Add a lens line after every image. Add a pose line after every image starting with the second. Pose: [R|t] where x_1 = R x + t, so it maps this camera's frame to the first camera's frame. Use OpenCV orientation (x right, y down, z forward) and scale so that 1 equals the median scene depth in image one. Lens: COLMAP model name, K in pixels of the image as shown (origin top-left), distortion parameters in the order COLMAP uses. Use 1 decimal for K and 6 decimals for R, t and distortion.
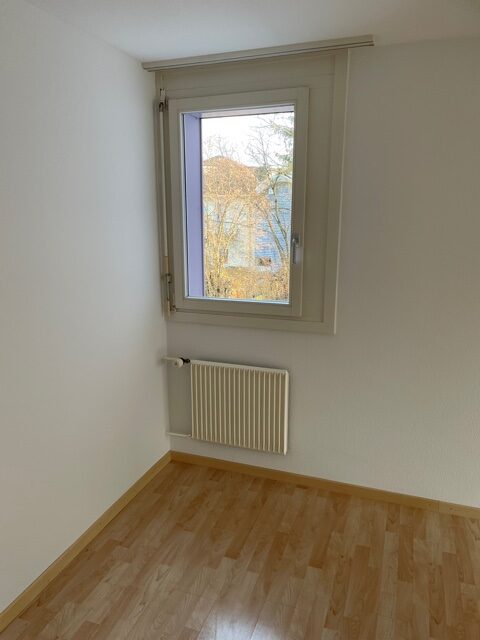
lens RADIAL K [[482.5, 0, 233.9], [0, 482.5, 318.1], [0, 0, 1]] dist [0.090725, -0.113753]
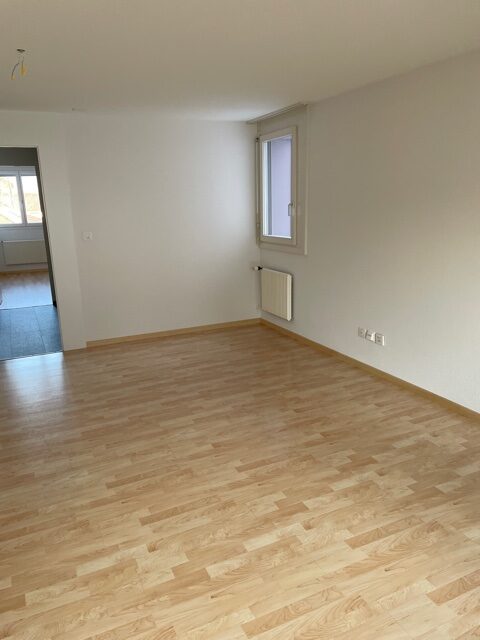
lens RADIAL K [[482.5, 0, 233.9], [0, 482.5, 318.1], [0, 0, 1]] dist [0.090725, -0.113753]
pose [[0.704346, 0.154527, -0.692833, 1.330528], [-0.131719, 0.987519, 0.086345, 0.146188], [0.697529, 0.030442, 0.715910, -0.519204]]
